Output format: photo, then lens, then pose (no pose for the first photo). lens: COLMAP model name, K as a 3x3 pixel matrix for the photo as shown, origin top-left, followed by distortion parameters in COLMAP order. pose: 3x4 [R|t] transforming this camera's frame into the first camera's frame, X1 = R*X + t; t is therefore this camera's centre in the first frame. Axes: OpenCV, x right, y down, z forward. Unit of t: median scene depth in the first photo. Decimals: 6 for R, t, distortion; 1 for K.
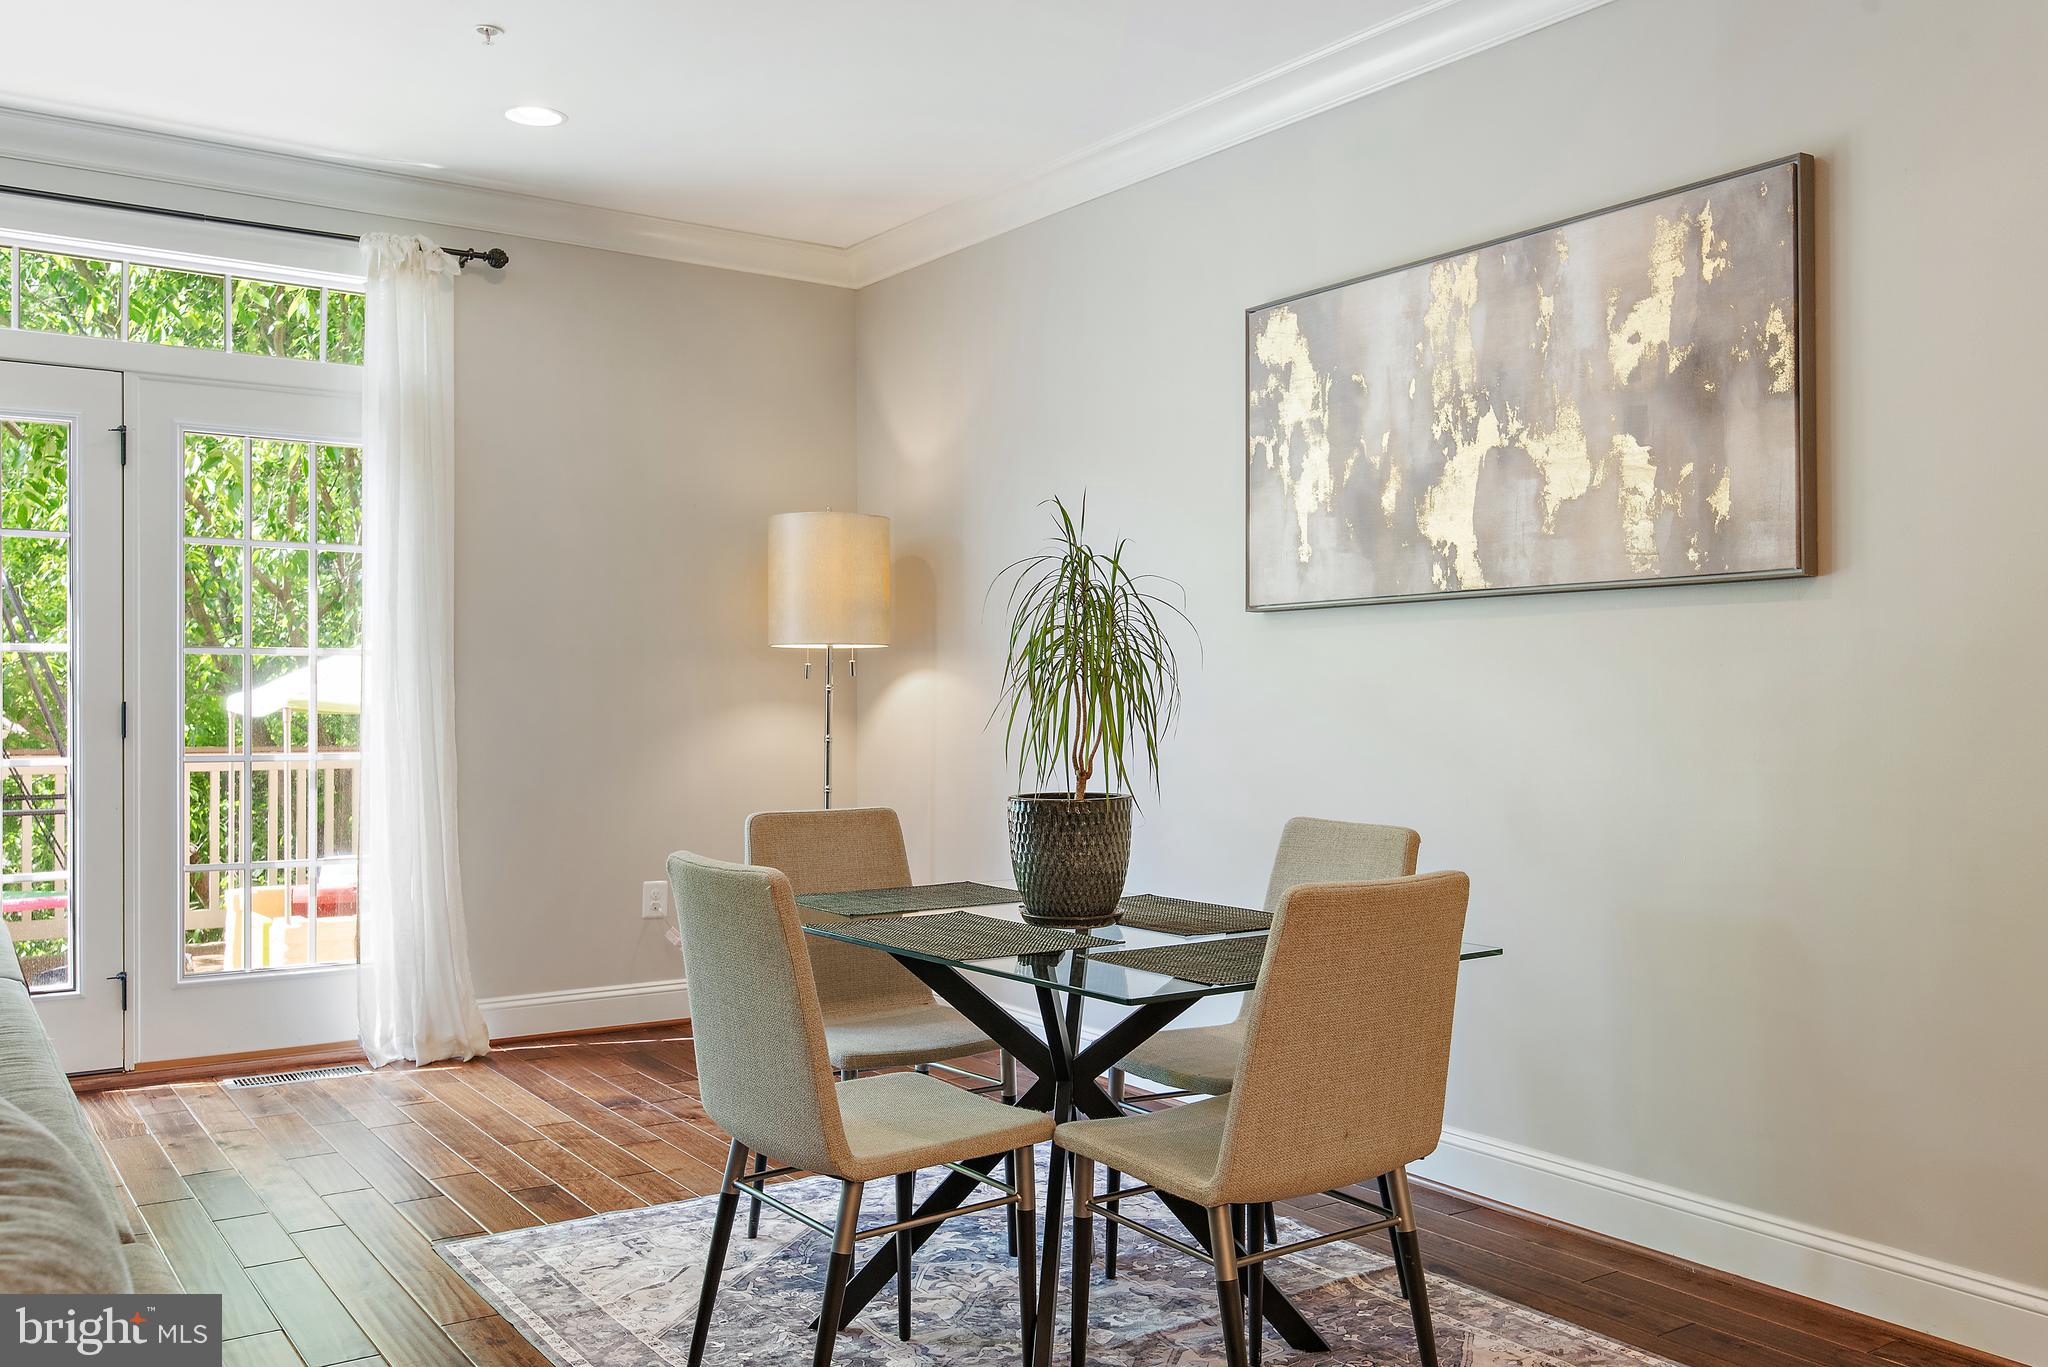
lens RADIAL K [[1720.4, 0, 1027.7], [0, 1720.4, 694.4], [0, 0, 1]] dist [0.002880, -0.003803]
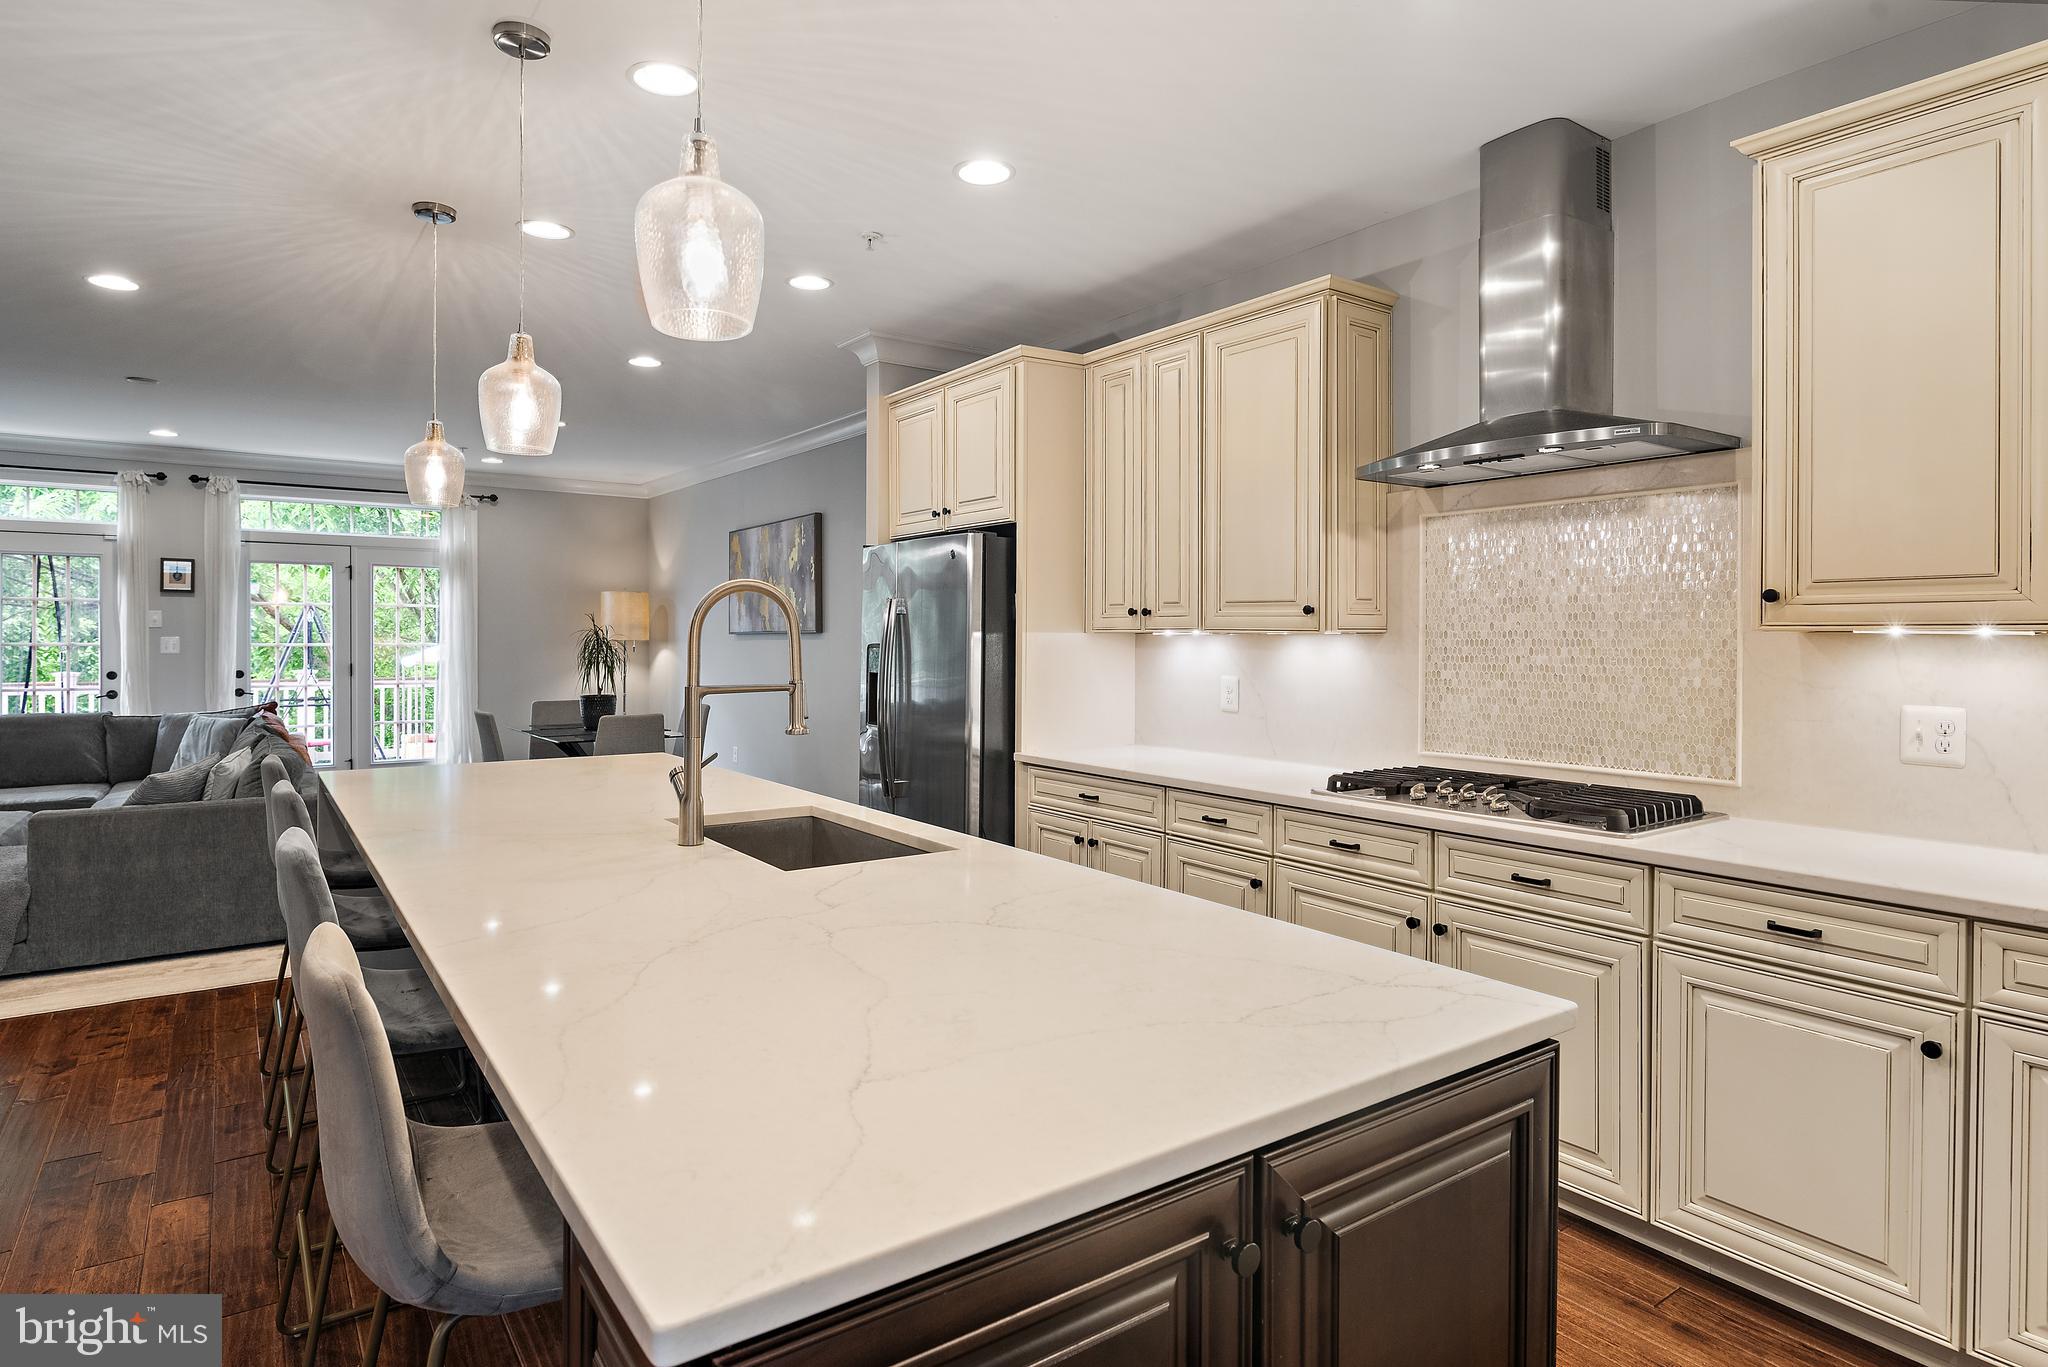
lens RADIAL K [[1114.0, 0, 1019.1], [0, 1114.0, 641.9], [0, 0, 1]] dist [-0.001526, -0.001808]
pose [[0.999943, 0.001861, 0.010479, 0.727507], [-0.001887, 0.999995, 0.002487, -0.049608], [-0.010475, -0.002507, 0.999942, -1.102744]]
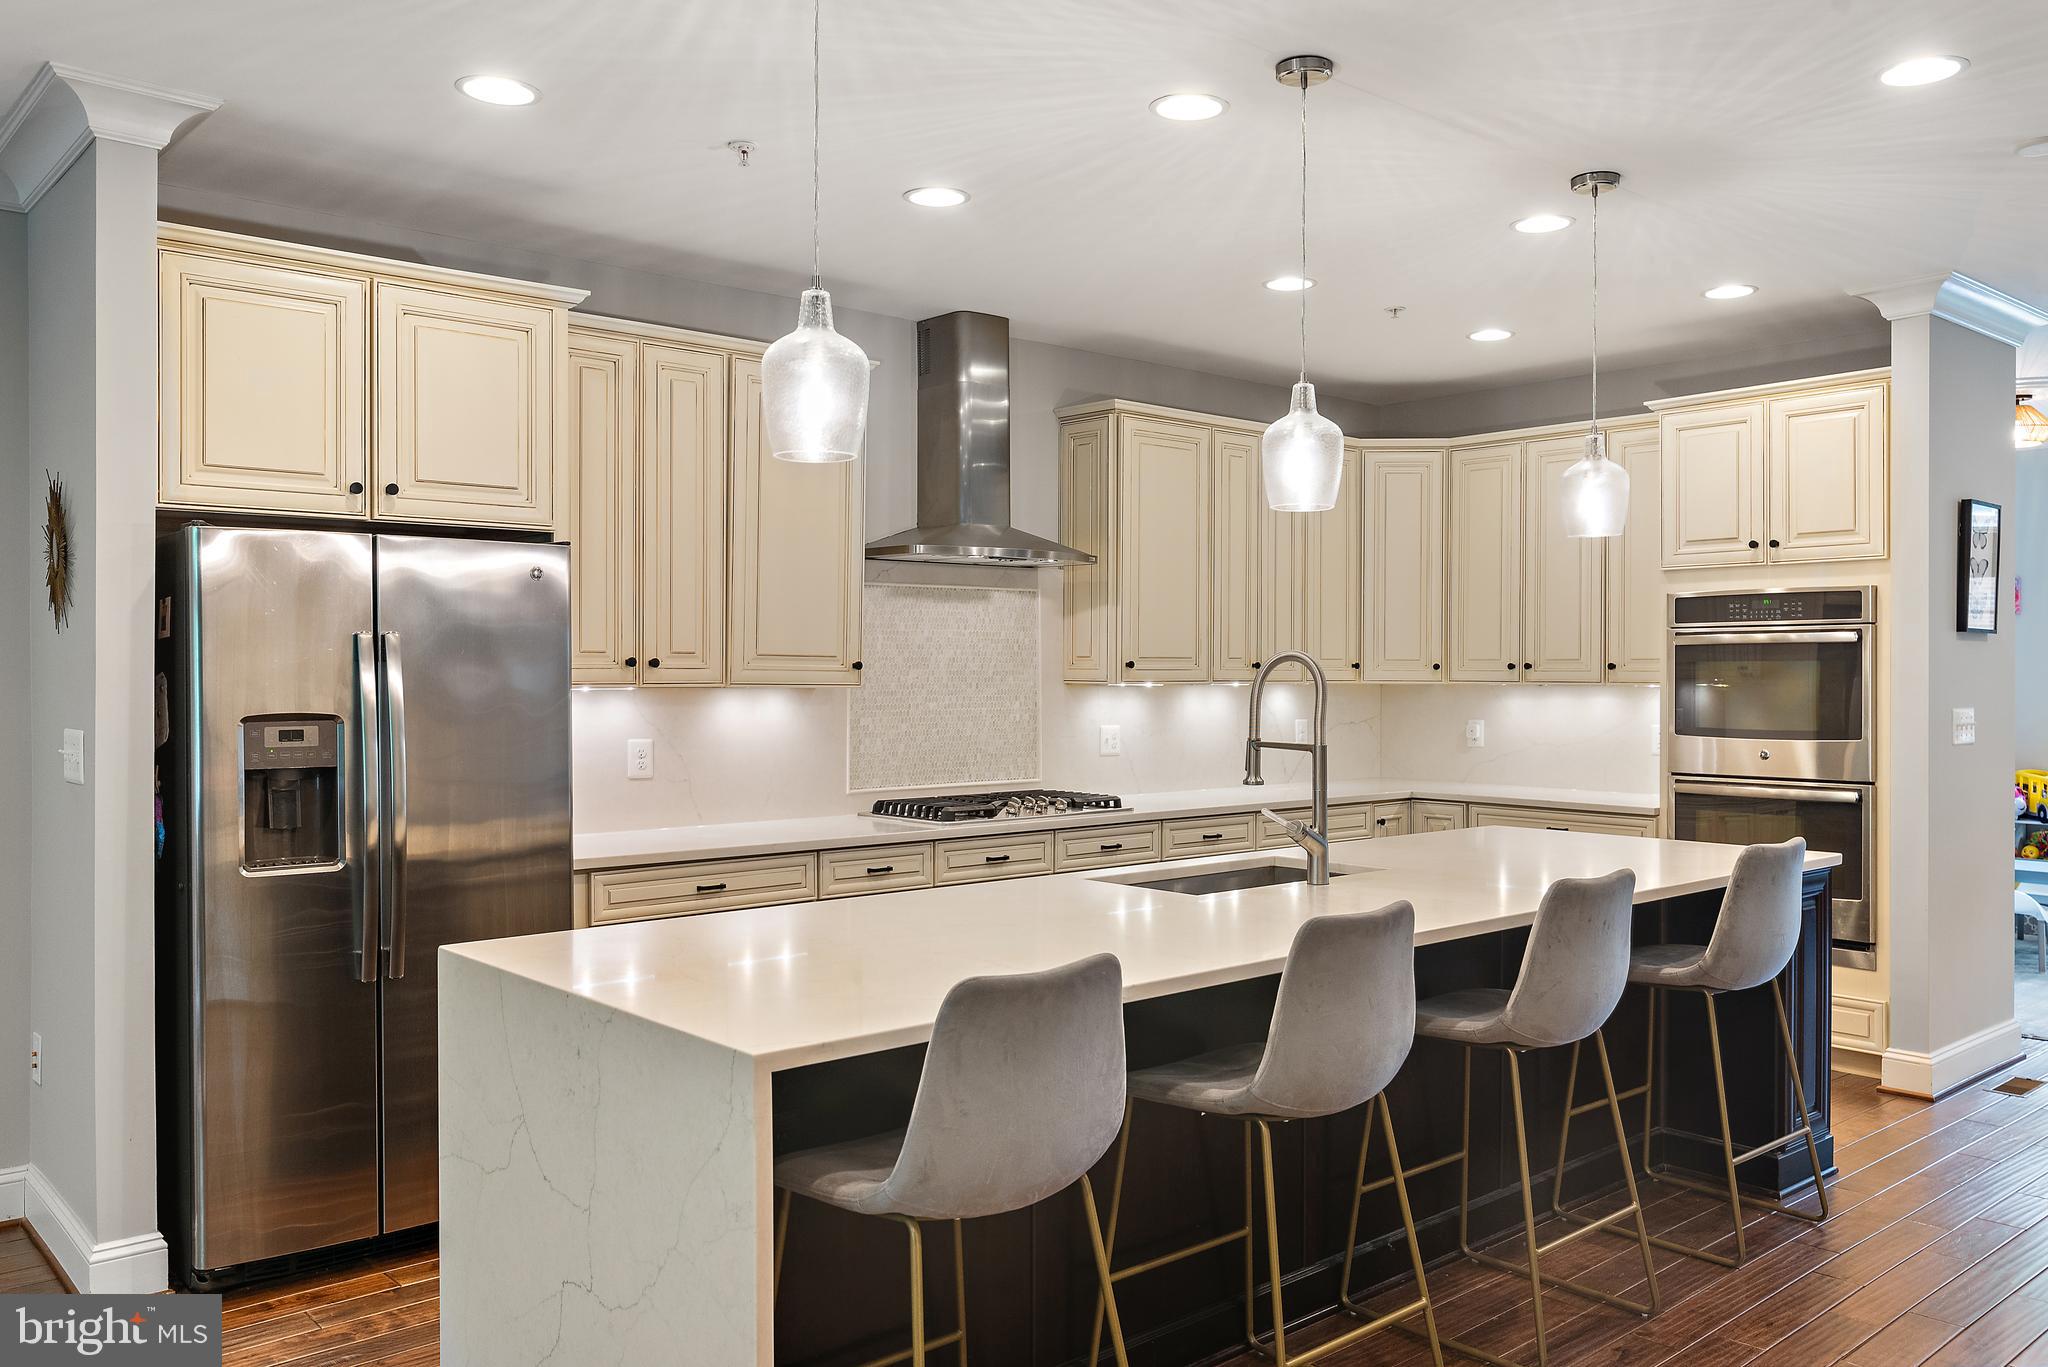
lens RADIAL K [[1586.6, 0, 1027.1], [0, 1586.6, 683.7], [0, 0, 1]] dist [0.007988, 0.001921]
pose [[-0.118272, -0.010814, 0.992922, -0.465178], [-0.000775, 0.999941, 0.010798, -0.074530], [-0.992981, 0.000507, -0.118273, -0.144100]]
